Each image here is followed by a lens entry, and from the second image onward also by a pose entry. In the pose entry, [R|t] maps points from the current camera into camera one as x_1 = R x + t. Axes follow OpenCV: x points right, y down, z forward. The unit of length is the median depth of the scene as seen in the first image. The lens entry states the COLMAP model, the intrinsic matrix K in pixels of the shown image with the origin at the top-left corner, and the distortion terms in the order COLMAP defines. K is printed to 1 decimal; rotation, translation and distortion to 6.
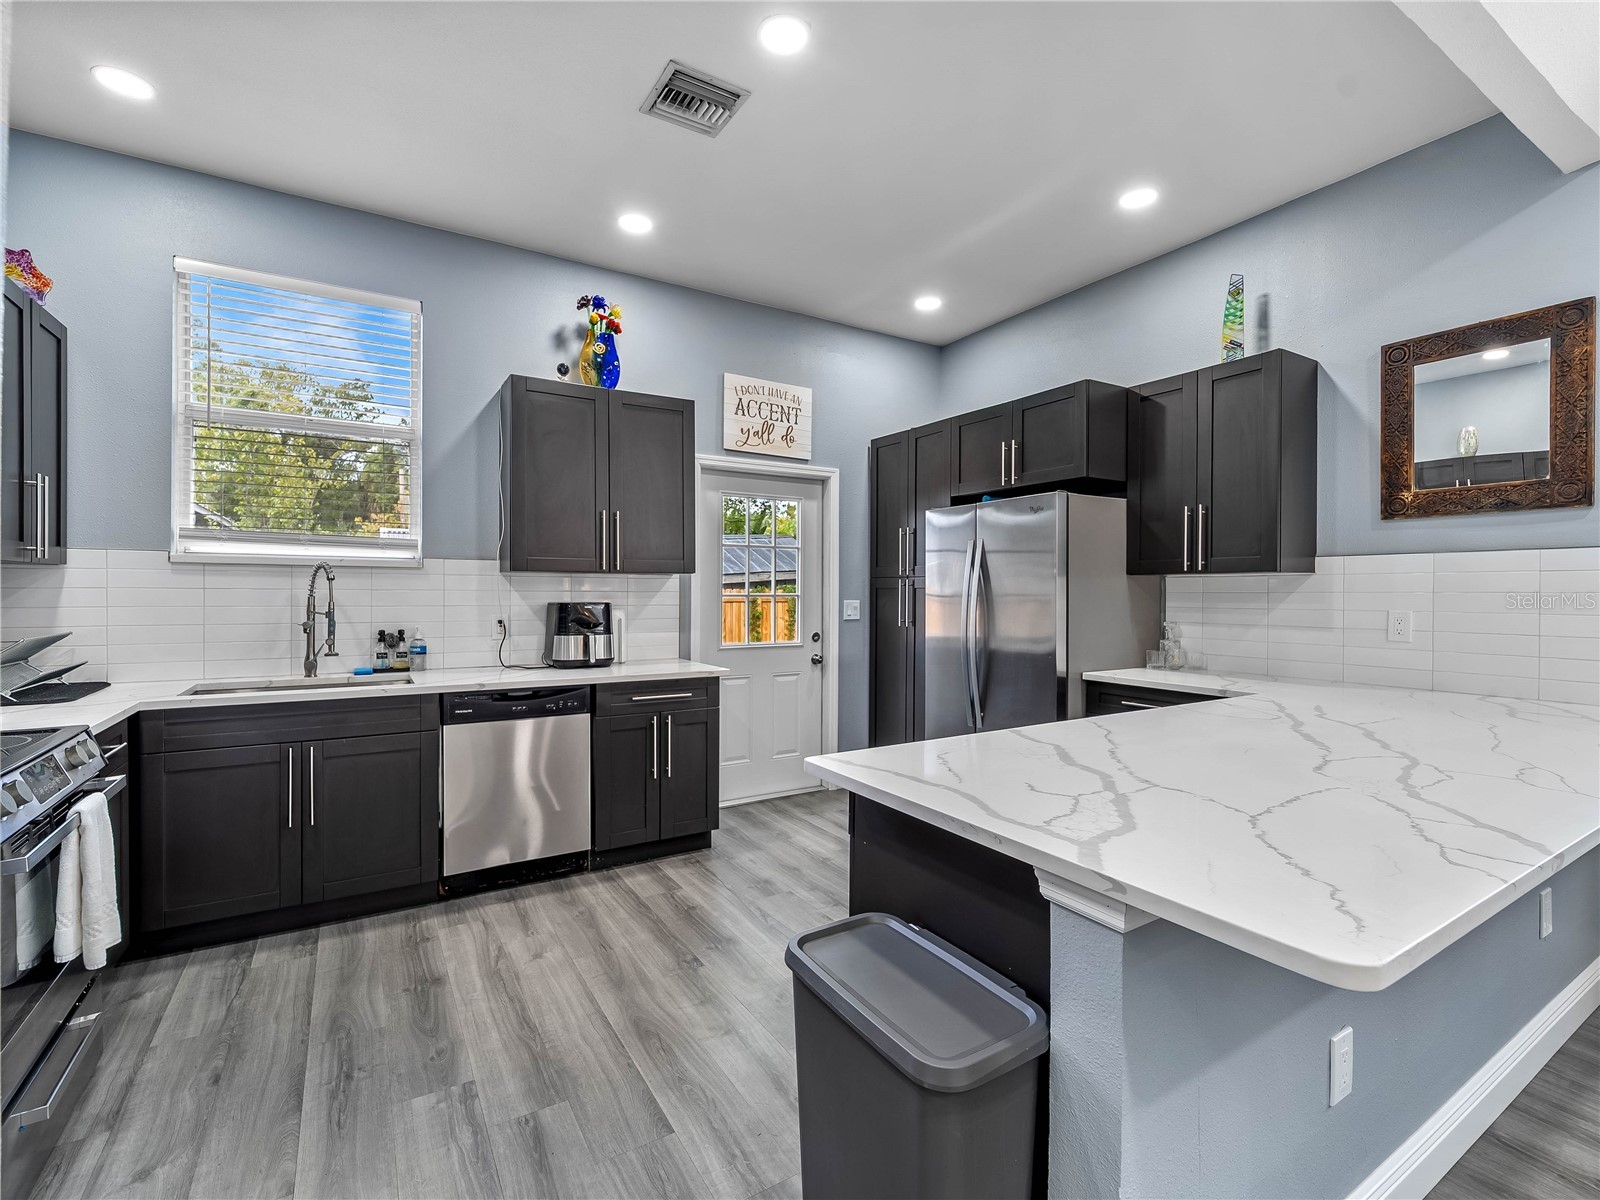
lens RADIAL K [[723.5, 0, 804.6], [0, 723.5, 632.6], [0, 0, 1]] dist [-0.001386, -0.001151]
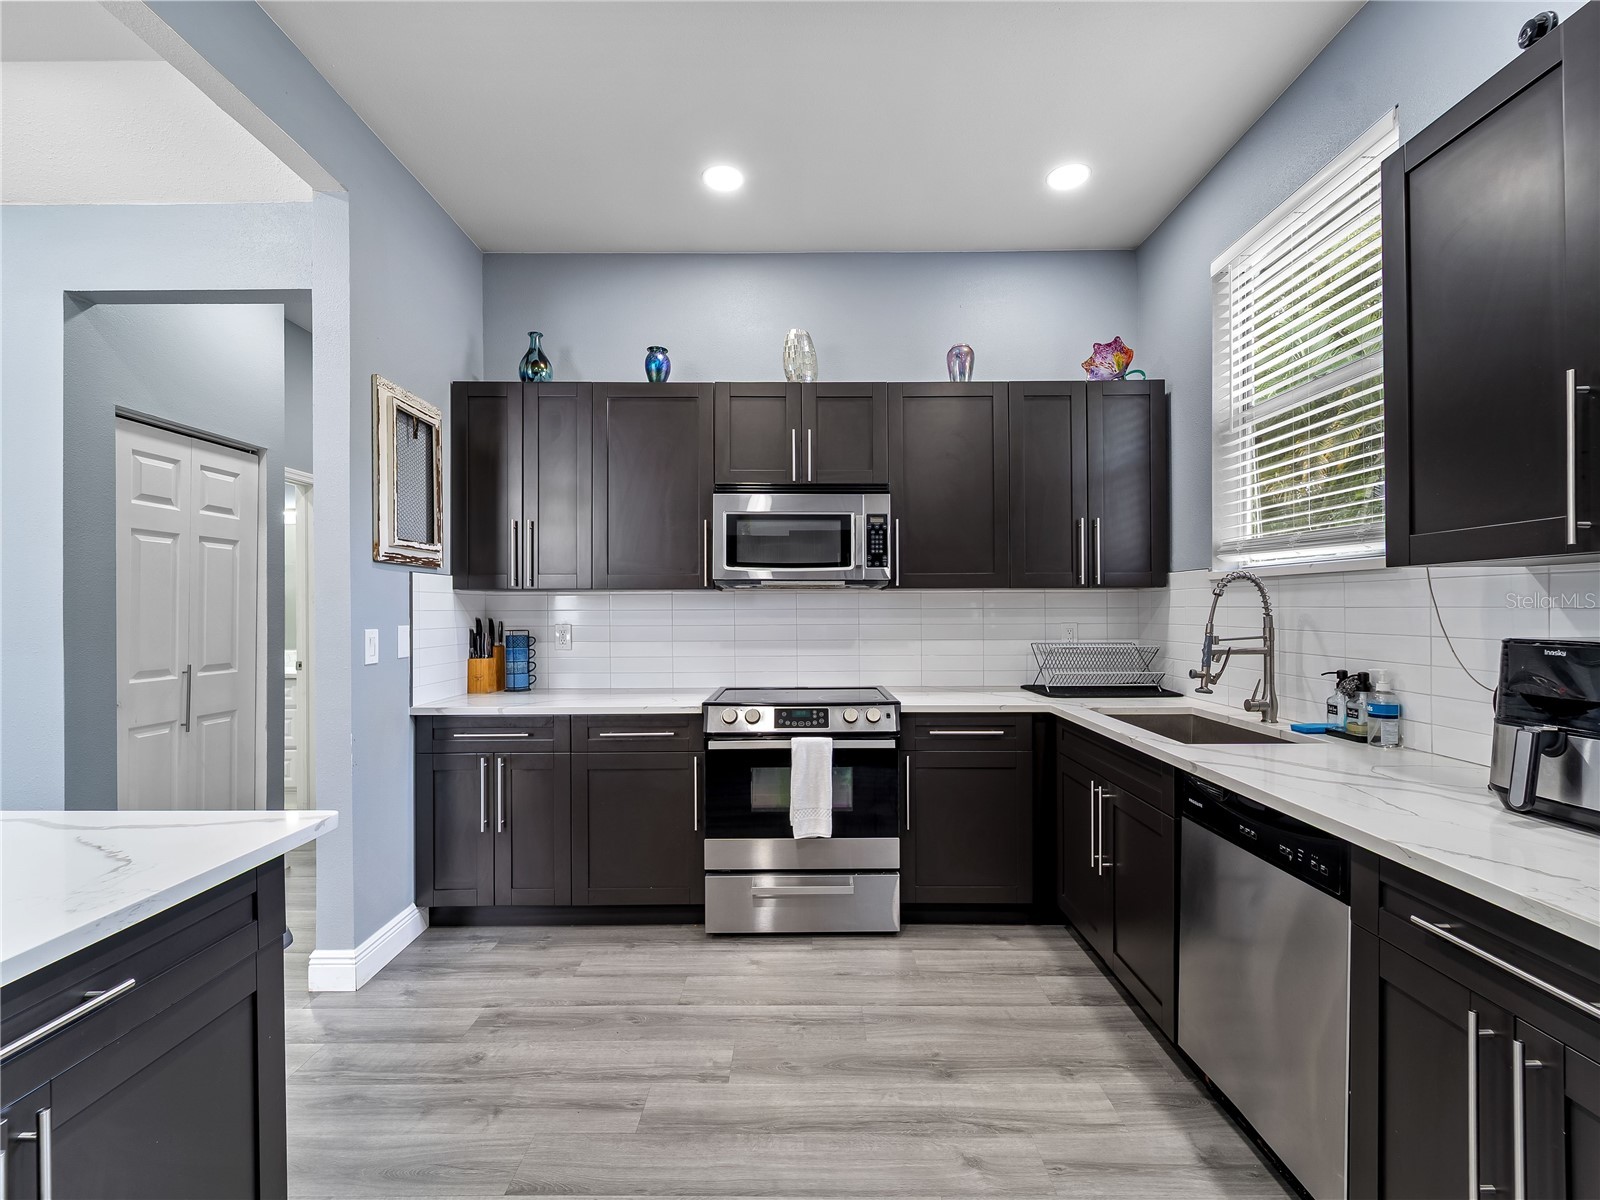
lens RADIAL K [[723.5, 0, 804.6], [0, 723.5, 632.6], [0, 0, 1]] dist [-0.001386, -0.001151]
pose [[-0.527034, 0.022672, -0.849542, 0.273897], [-0.044129, 0.997565, 0.053999, -0.065850], [0.848698, 0.065949, -0.524751, 1.252229]]
